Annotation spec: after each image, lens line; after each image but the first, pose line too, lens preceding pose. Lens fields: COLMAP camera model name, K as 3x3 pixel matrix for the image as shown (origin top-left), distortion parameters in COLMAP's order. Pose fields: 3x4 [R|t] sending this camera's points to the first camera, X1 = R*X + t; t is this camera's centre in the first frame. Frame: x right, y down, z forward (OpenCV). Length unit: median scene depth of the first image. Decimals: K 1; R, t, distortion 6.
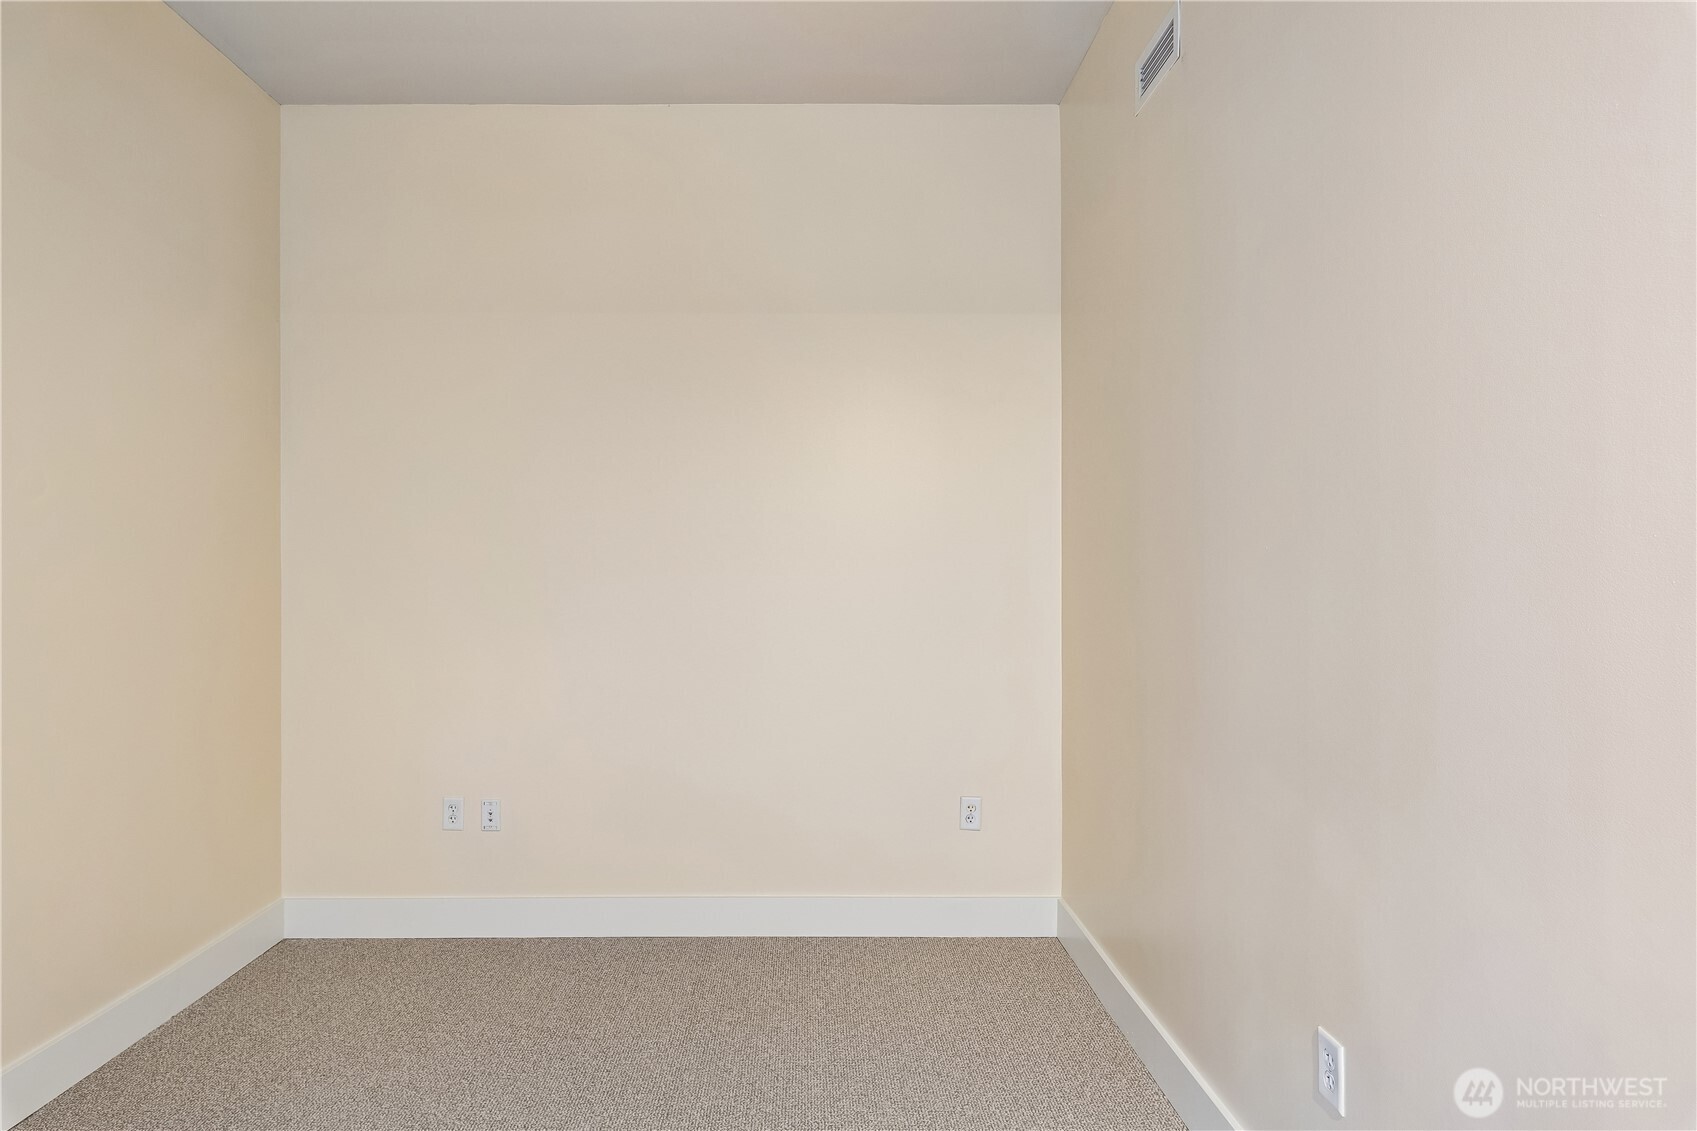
lens RADIAL K [[914.6, 0, 800.1], [0, 914.6, 566.0], [0, 0, 1]] dist [0.001184, -0.000409]
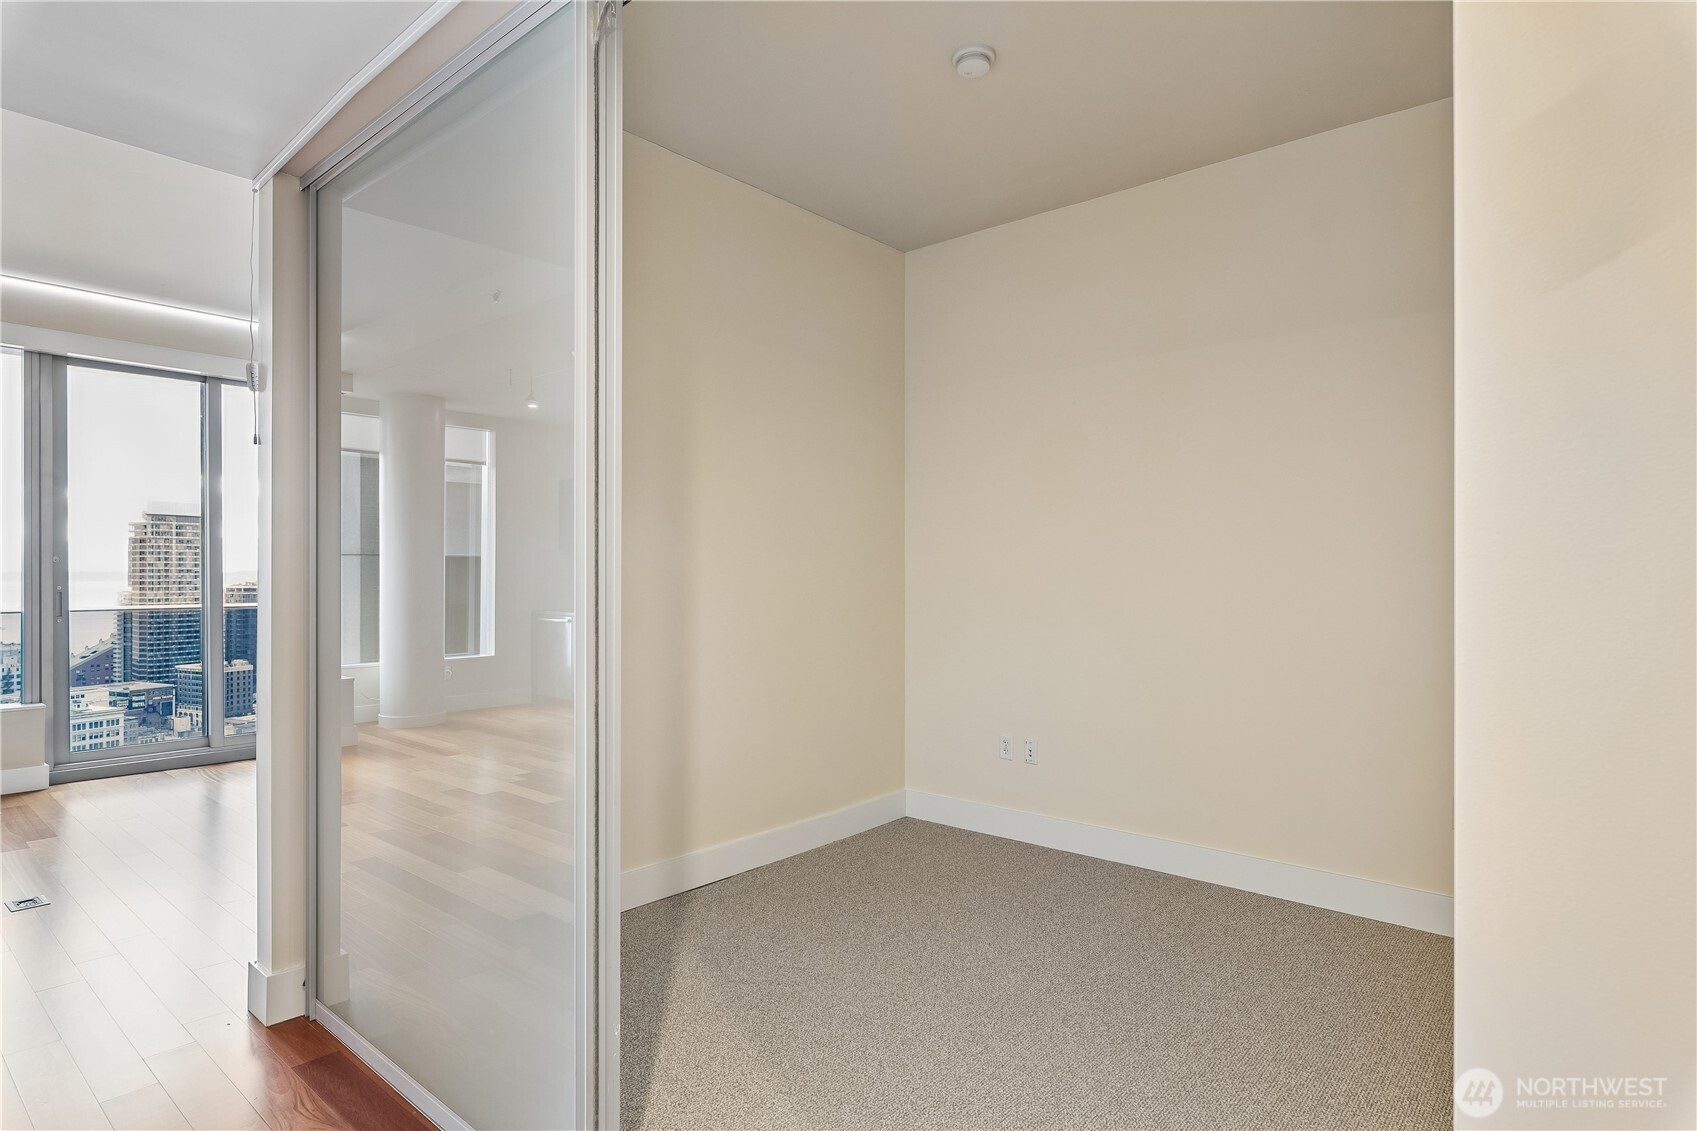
lens RADIAL K [[898.6, 0, 848.5], [0, 898.6, 565.5], [0, 0, 1]] dist [-0.001080, -0.000940]
pose [[0.759937, -0.001477, -0.649995, 0.313762], [0.001687, 0.999999, -0.000299, 0.001441], [0.649995, -0.000870, 0.759938, -0.166198]]
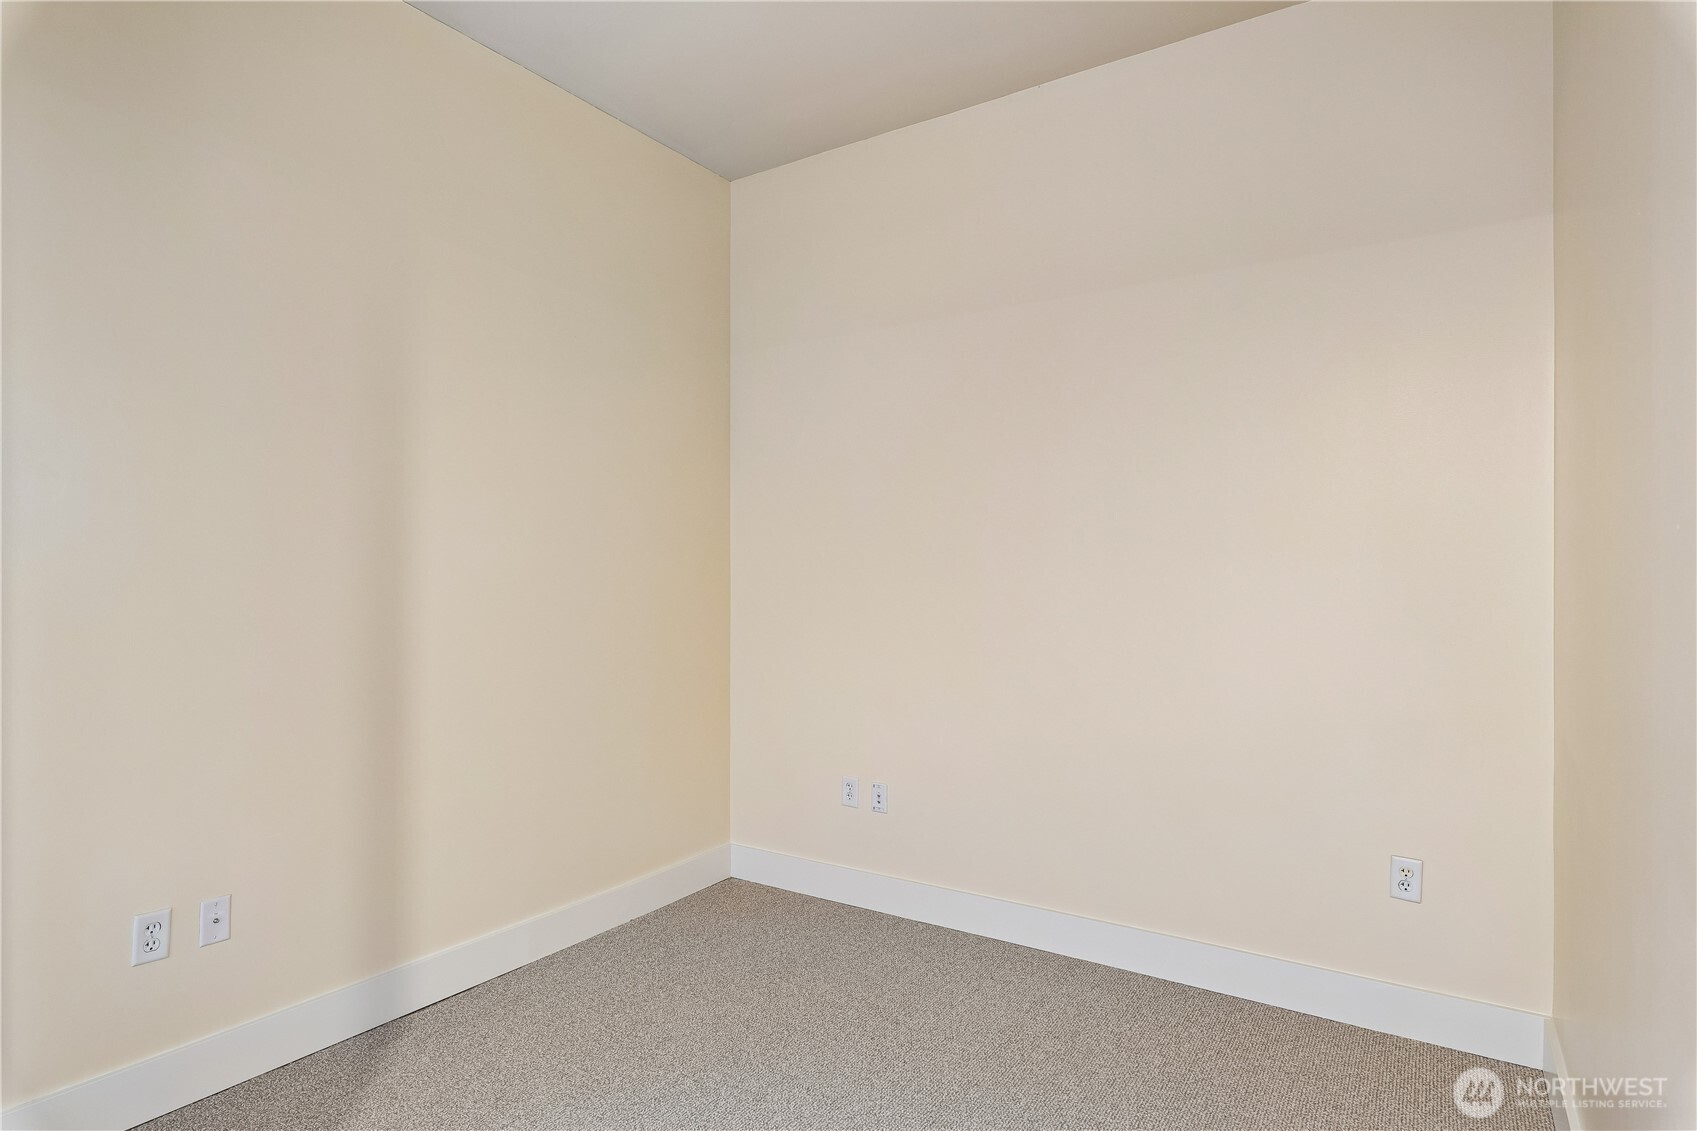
lens RADIAL K [[898.6, 0, 848.5], [0, 898.6, 565.5], [0, 0, 1]] dist [-0.001080, -0.000940]
pose [[0.839567, -0.003253, -0.543247, 0.206606], [0.001038, 0.999990, -0.004384, 0.005484], [0.543256, 0.003117, 0.839561, 0.097415]]
